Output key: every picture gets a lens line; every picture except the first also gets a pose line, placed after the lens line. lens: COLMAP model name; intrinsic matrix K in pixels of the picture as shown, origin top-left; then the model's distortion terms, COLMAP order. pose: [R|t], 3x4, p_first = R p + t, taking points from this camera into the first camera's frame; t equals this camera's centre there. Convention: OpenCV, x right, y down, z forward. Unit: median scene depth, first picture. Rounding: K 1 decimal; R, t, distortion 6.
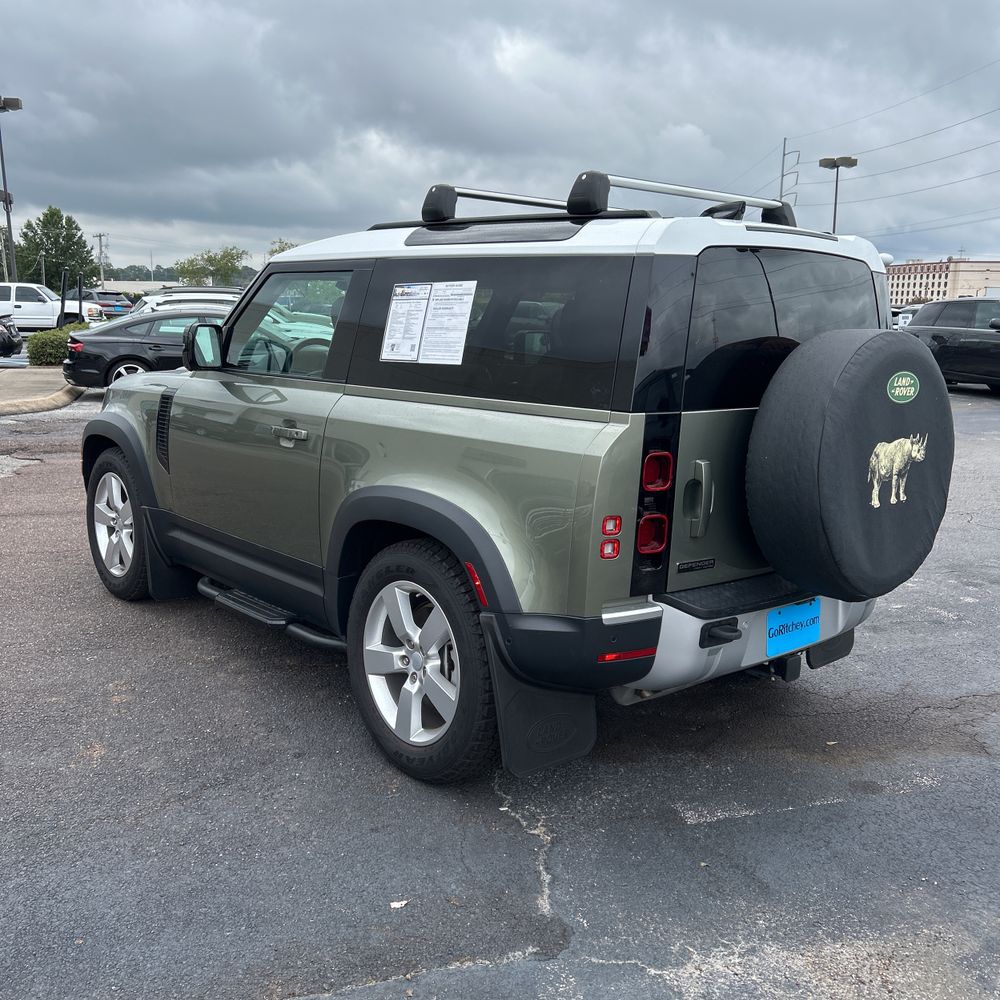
lens RADIAL K [[1003.5, 0, 497.2], [0, 1003.5, 497.0], [0, 0, 1]] dist [0.018851, 0.000000]
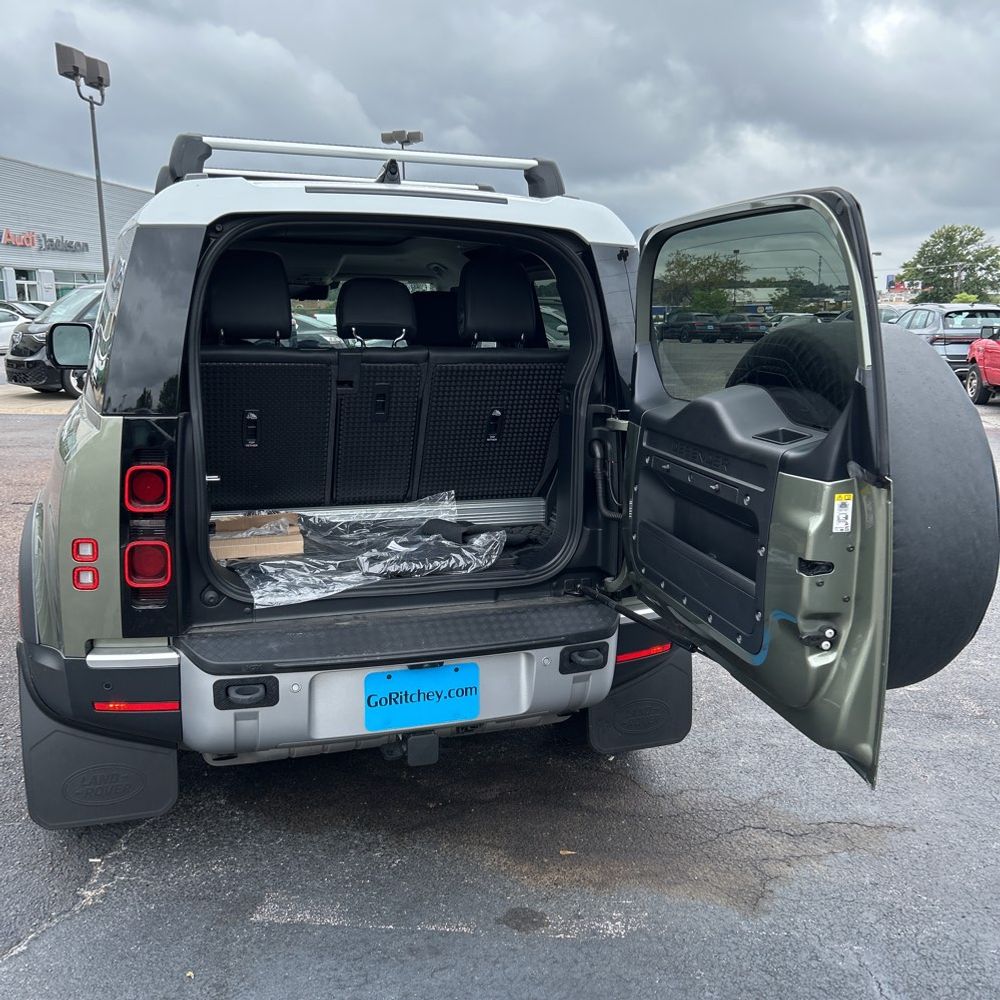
lens RADIAL K [[1003.5, 0, 506.2], [0, 1003.5, 508.5], [0, 0, 1]] dist [0.018851, 0.000000]
pose [[0.926411, 0.056773, -0.372210, 0.607297], [-0.056383, 0.998338, 0.011942, -0.030018], [0.372269, 0.009923, 0.928072, 0.279348]]
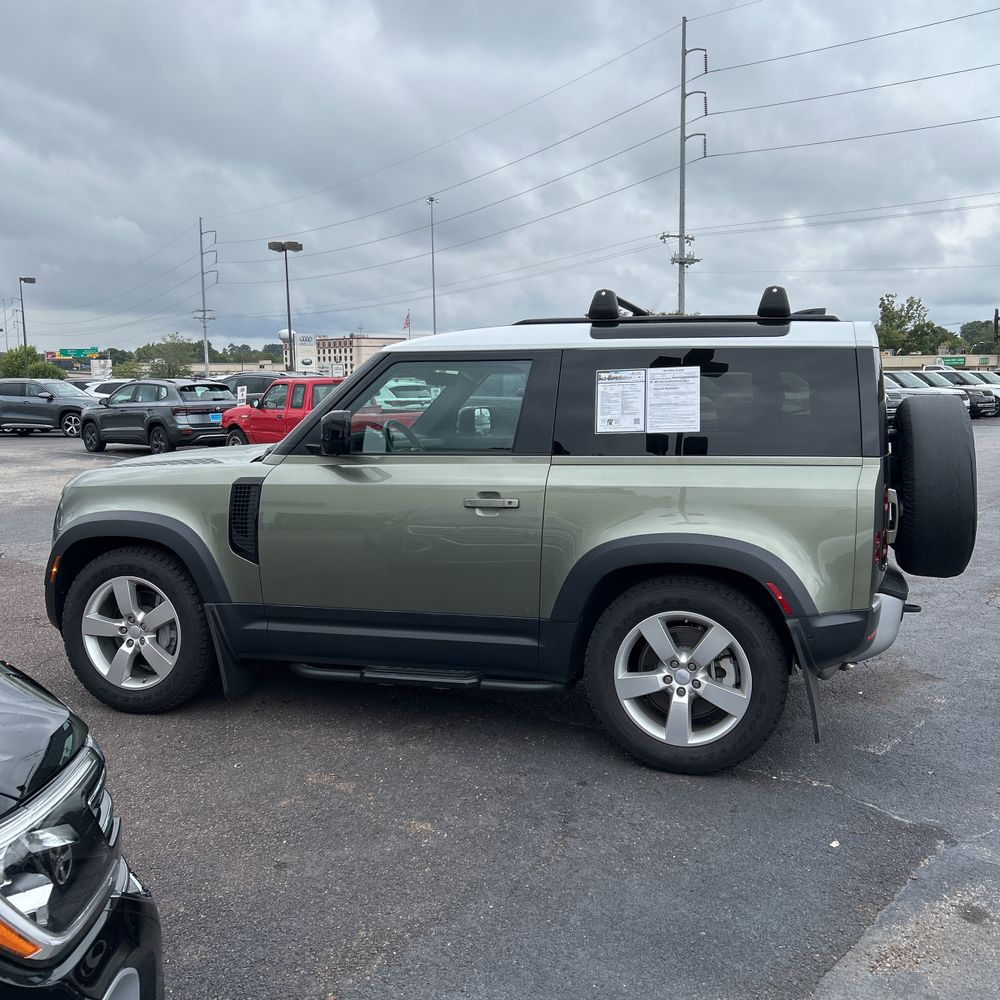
lens RADIAL K [[1003.5, 0, 490.2], [0, 1003.5, 495.1], [0, 0, 1]] dist [0.018851, 0.000000]
pose [[0.849531, -0.080881, 0.521301, -0.863588], [0.118575, 0.992167, -0.039298, -0.032856], [-0.514040, 0.095199, 0.852467, 0.063595]]
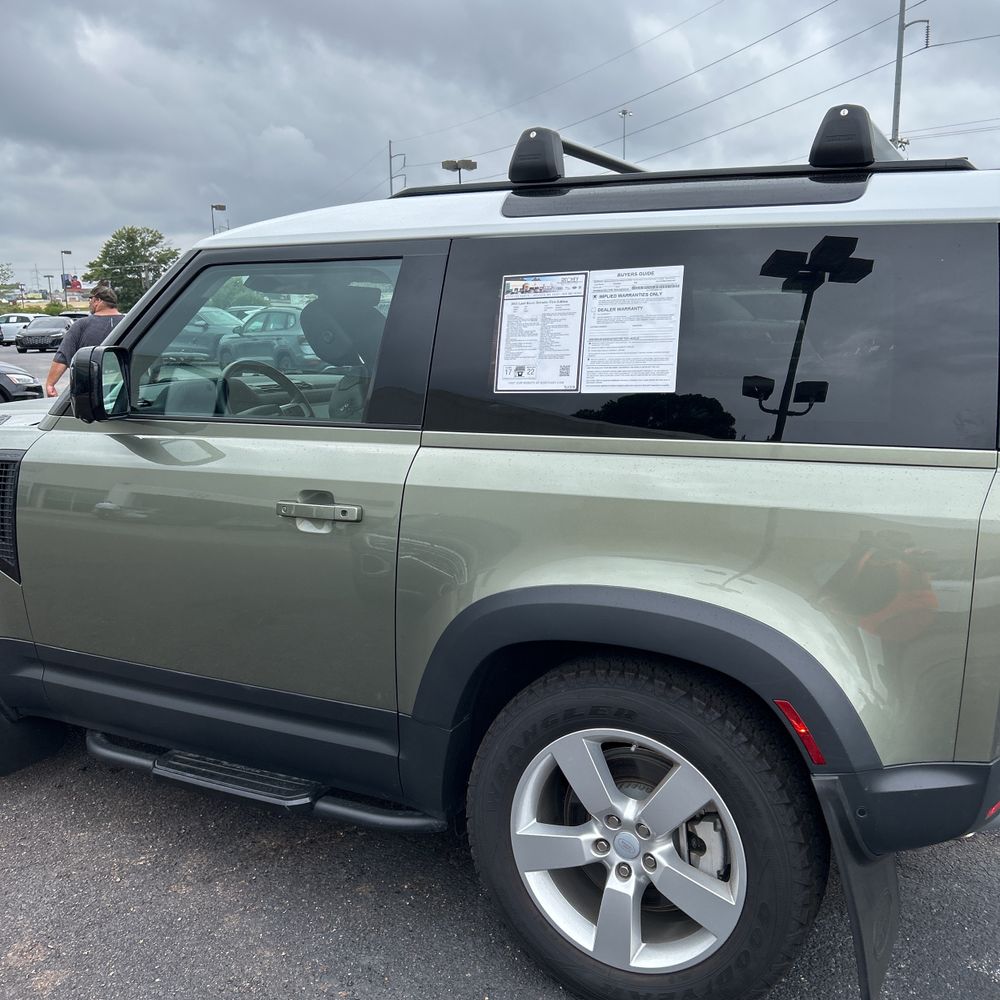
lens RADIAL K [[1003.5, 0, 503.4], [0, 1003.5, 514.5], [0, 0, 1]] dist [0.018851, 0.000000]
pose [[0.928740, -0.098228, 0.357483, -0.359611], [0.092862, 0.995158, 0.032190, -0.079255], [-0.358914, 0.003300, 0.933365, 0.398154]]
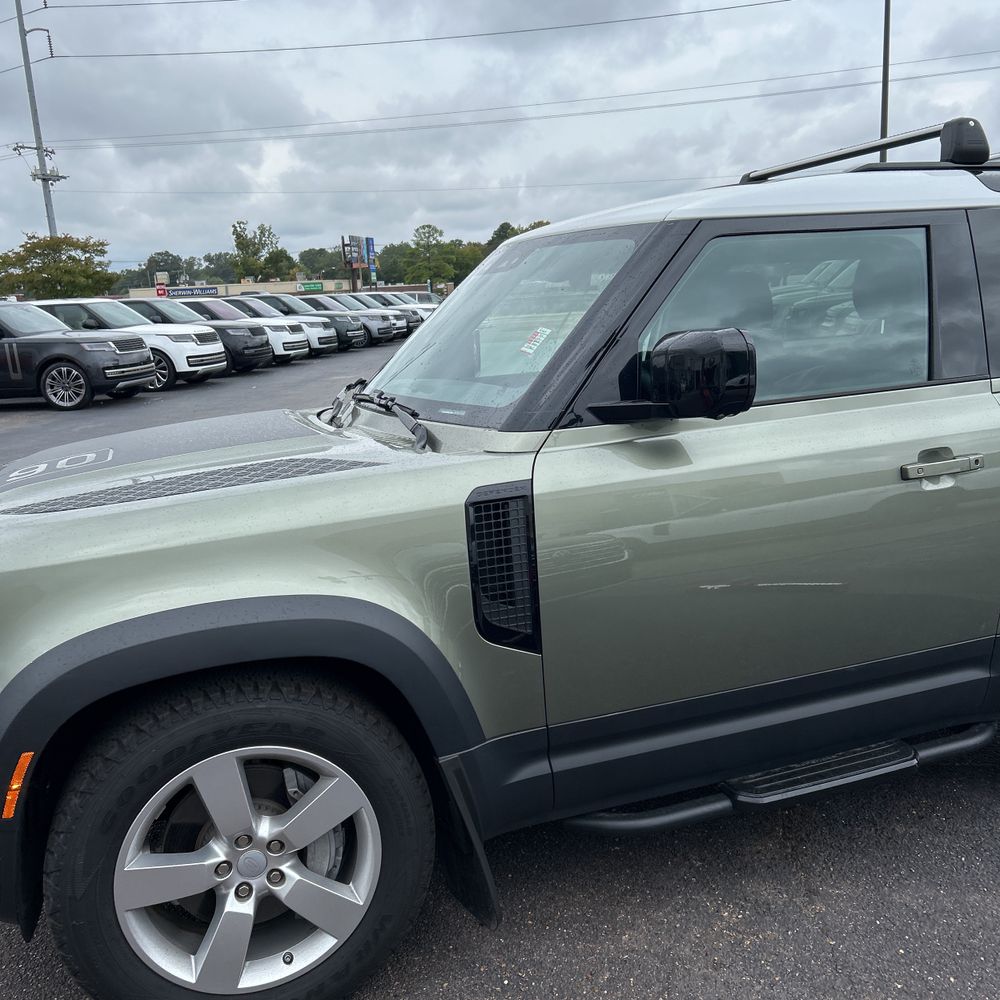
lens RADIAL K [[1003.5, 0, 497.9], [0, 1003.5, 507.5], [0, 0, 1]] dist [0.018851, 0.000000]
pose [[0.374326, -0.227859, 0.898866, -1.022199], [0.229019, 0.962028, 0.148497, -0.226983], [-0.898571, 0.150271, 0.412297, 1.095842]]
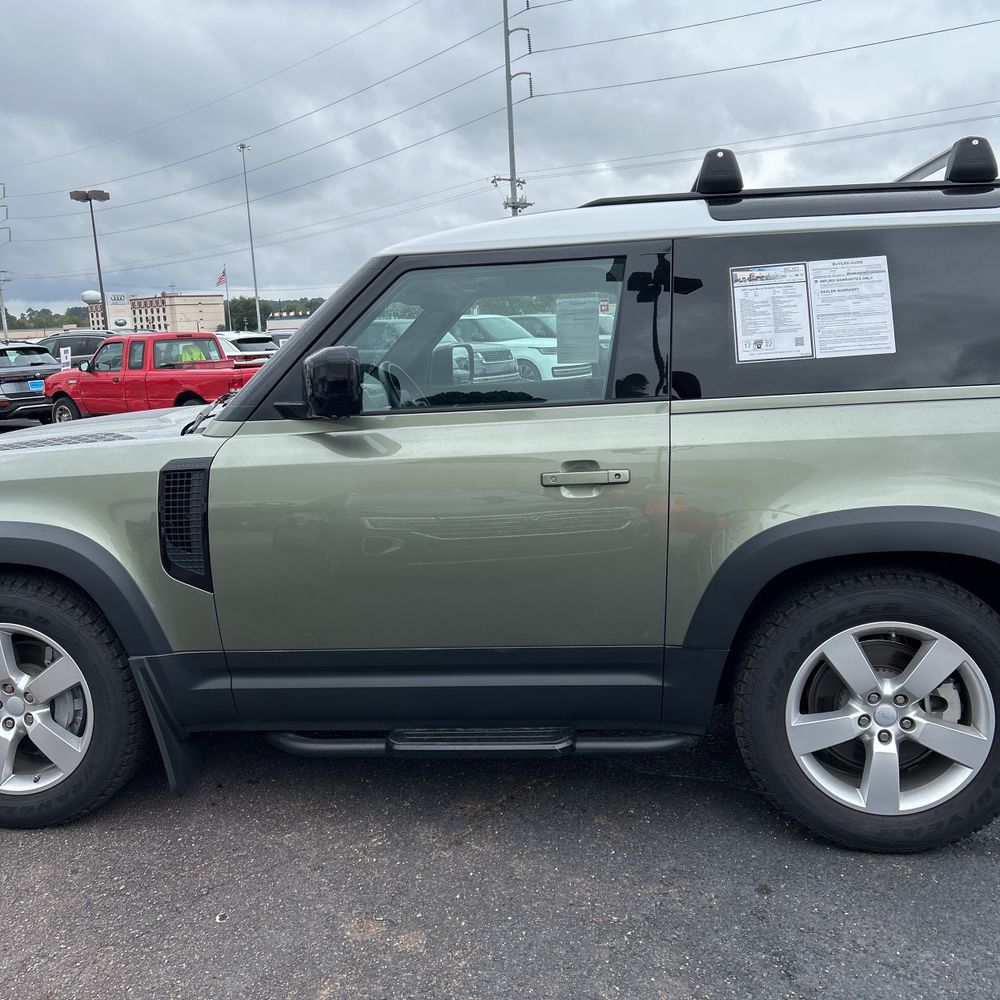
lens RADIAL K [[1003.5, 0, 484.2], [0, 1003.5, 507.7], [0, 0, 1]] dist [0.018851, 0.000000]
pose [[0.749233, -0.163329, 0.641852, -0.806851], [0.179333, 0.982942, 0.040791, -0.094494], [-0.637565, 0.084543, 0.765743, 0.544095]]
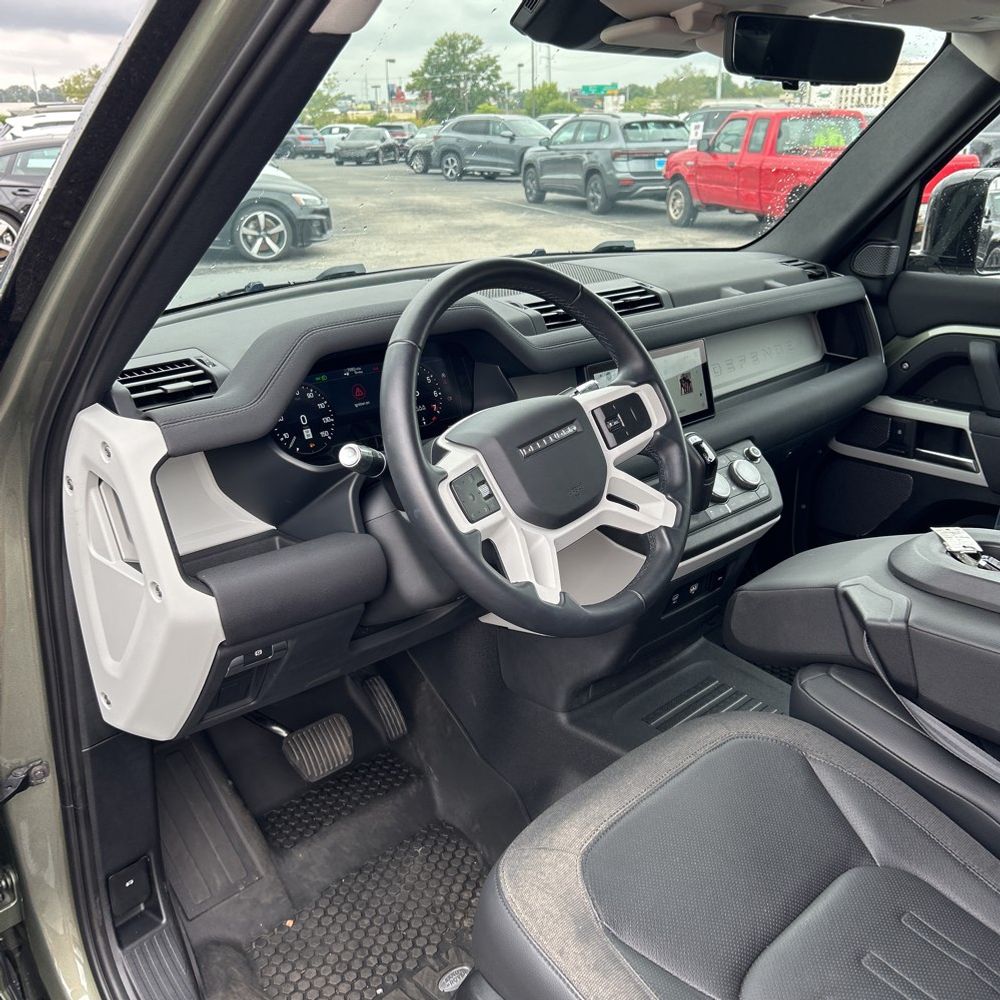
lens RADIAL K [[1003.5, 0, 509.7], [0, 1003.5, 499.9], [0, 0, 1]] dist [0.018851, 0.000000]
pose [[0.996023, -0.050498, 0.073409, -0.262491], [0.037311, 0.984559, 0.171032, -0.189479], [-0.080913, -0.167612, 0.982527, 1.027499]]
